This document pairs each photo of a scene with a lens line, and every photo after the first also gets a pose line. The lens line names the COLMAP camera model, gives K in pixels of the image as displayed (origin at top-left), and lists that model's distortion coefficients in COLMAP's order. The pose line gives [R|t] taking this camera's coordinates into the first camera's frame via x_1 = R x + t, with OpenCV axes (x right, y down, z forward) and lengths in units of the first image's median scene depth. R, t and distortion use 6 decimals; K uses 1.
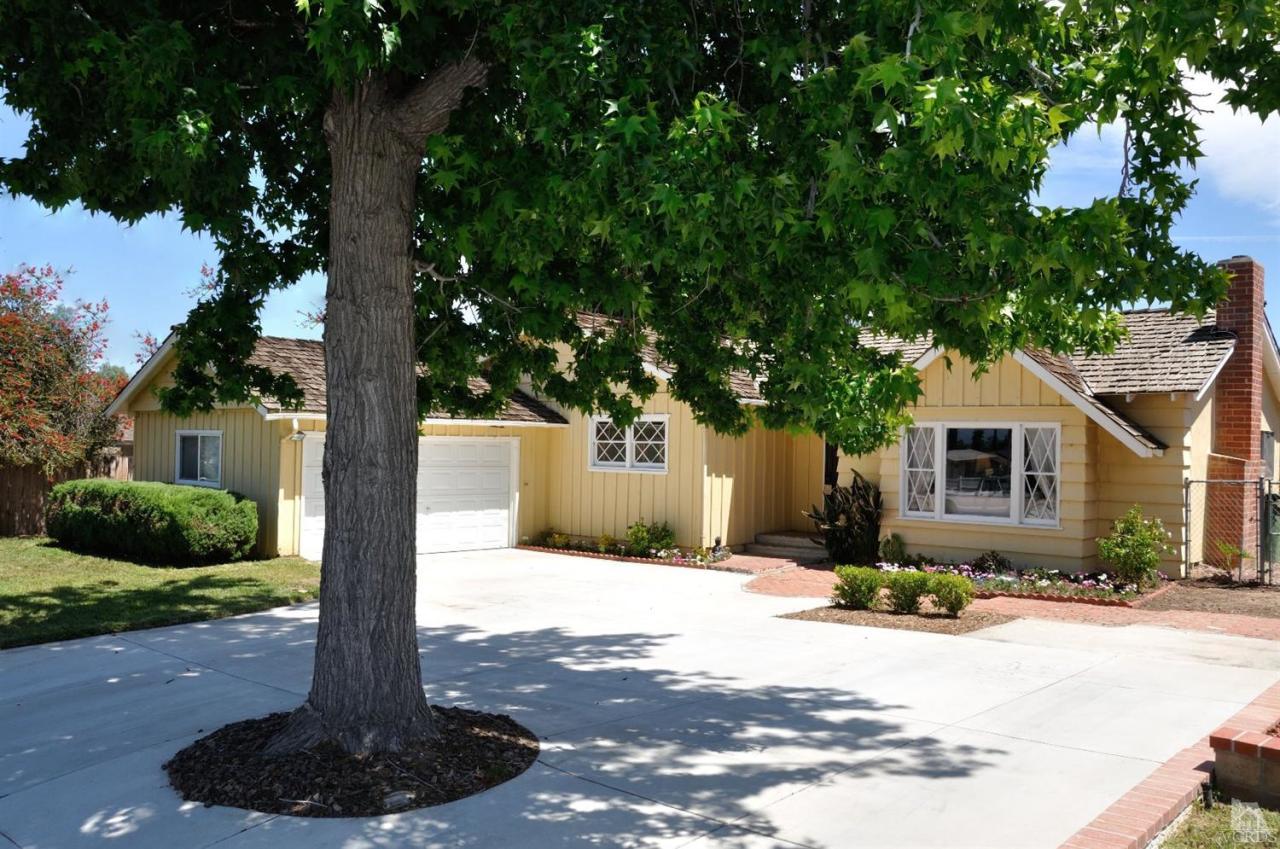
lens RADIAL K [[1054.9, 0, 652.9], [0, 1054.9, 436.0], [0, 0, 1]] dist [-0.143643, 0.139427]
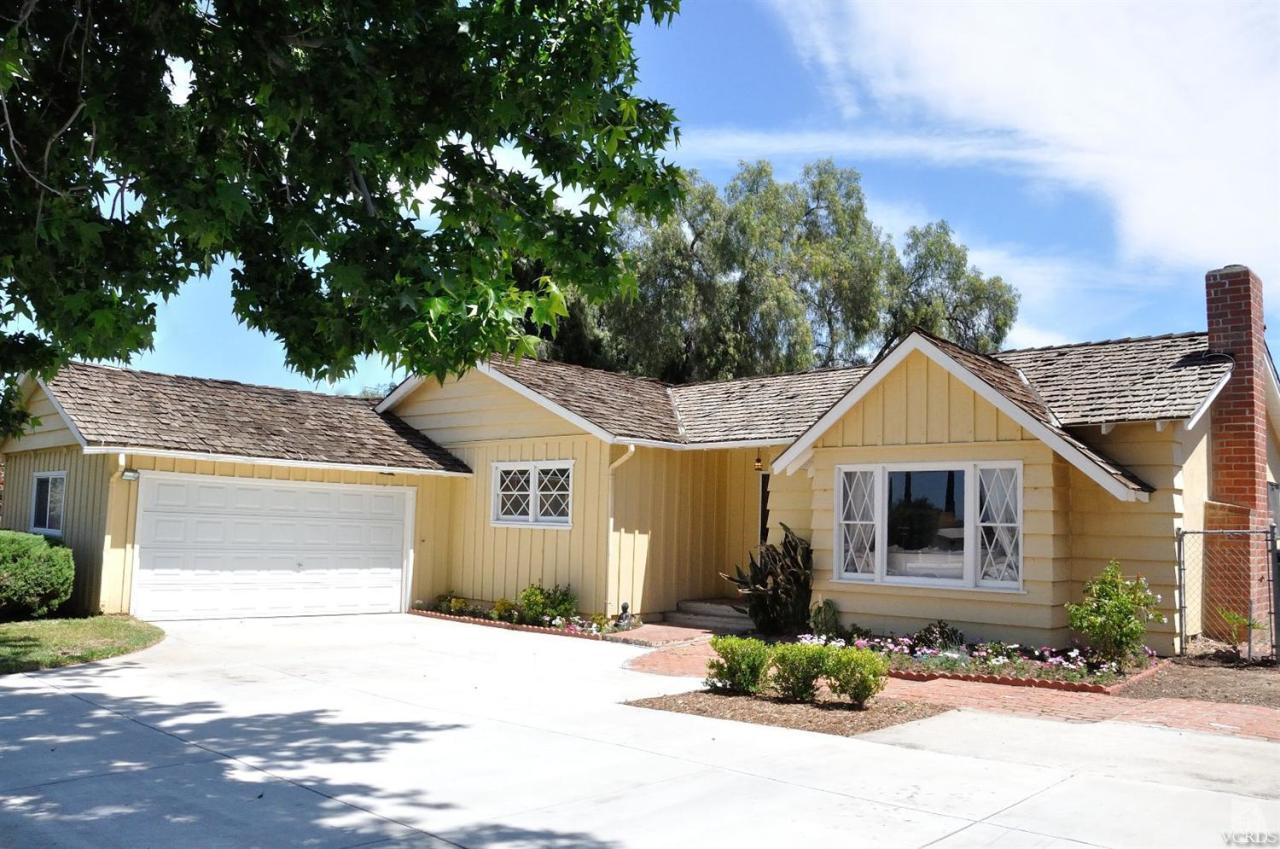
lens RADIAL K [[999.8, 0, 650.7], [0, 999.8, 432.1], [0, 0, 1]] dist [-0.162687, 0.115949]
pose [[0.999669, 0.006351, -0.024915, 0.119695], [-0.008439, 0.996378, -0.084618, 0.031190], [0.024287, 0.084800, 0.996102, 0.223449]]
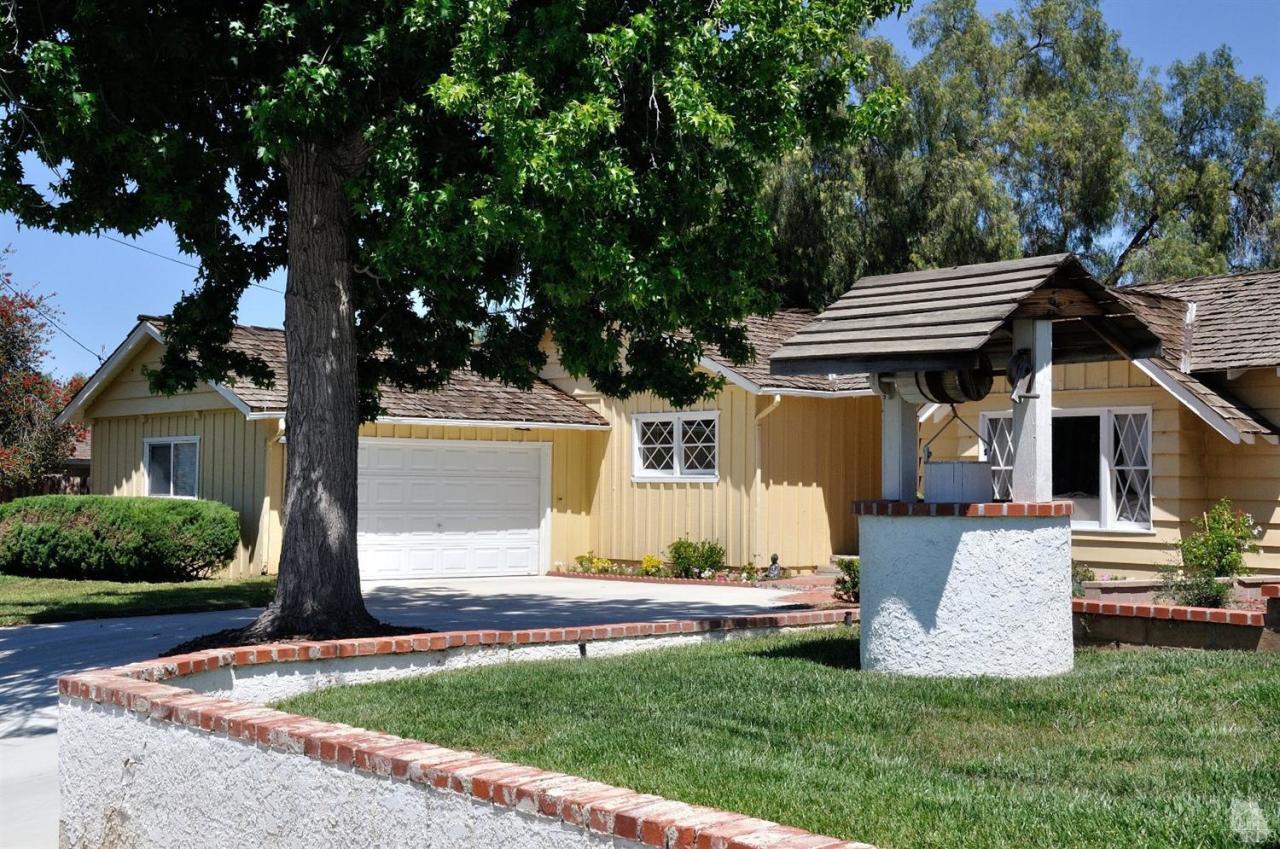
lens RADIAL K [[1719.1, 0, 639.2], [0, 1719.1, 423.9], [0, 0, 1]] dist [0.112313, 0.030456]
pose [[0.989835, -0.014889, -0.141442, 0.177242], [0.010158, 0.999366, -0.034110, 0.044235], [0.141861, 0.032326, 0.989359, -0.444016]]
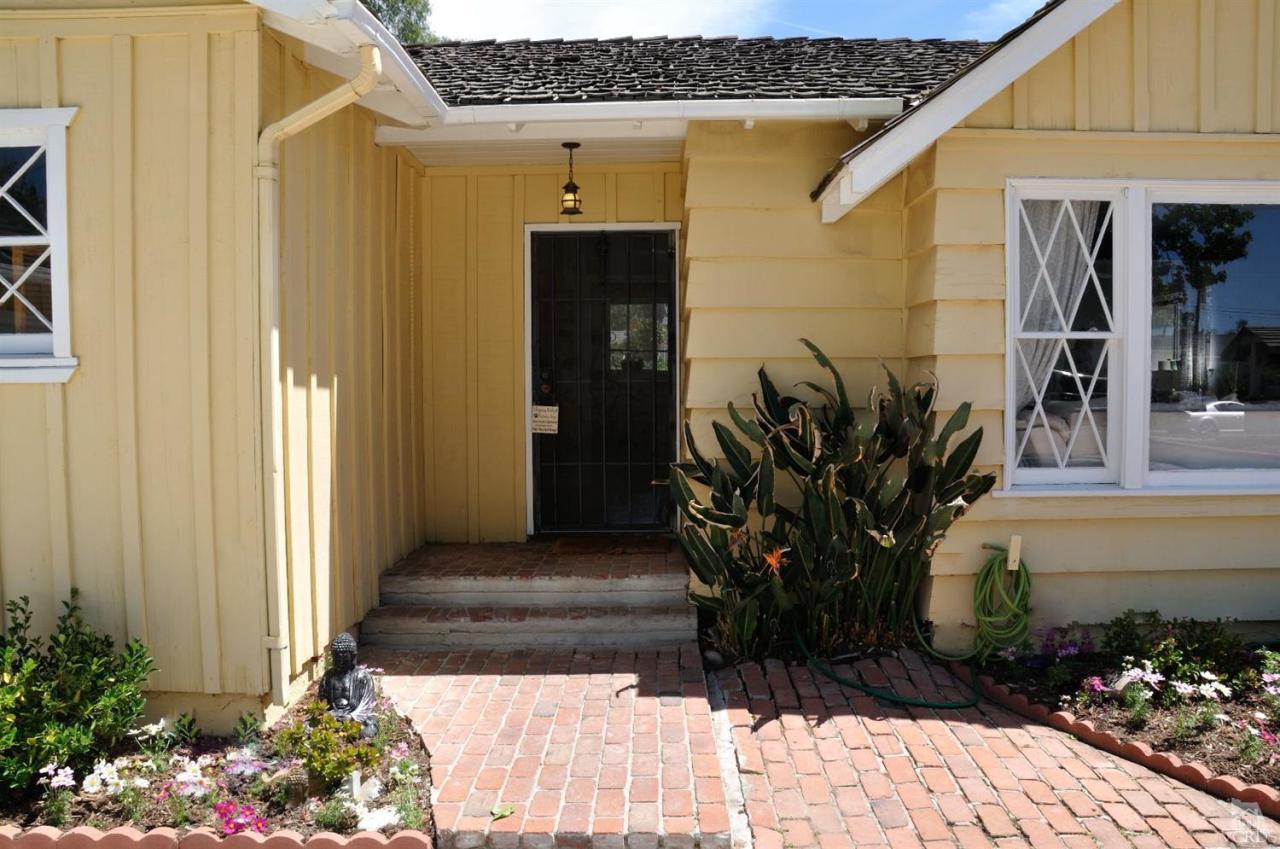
lens RADIAL K [[999.8, 0, 650.7], [0, 999.8, 432.1], [0, 0, 1]] dist [-0.162687, 0.115949]
pose [[0.755610, -0.055969, 0.652626, -0.031048], [0.014781, 0.997546, 0.068436, 0.042420], [-0.654855, -0.042065, 0.754583, 0.930886]]
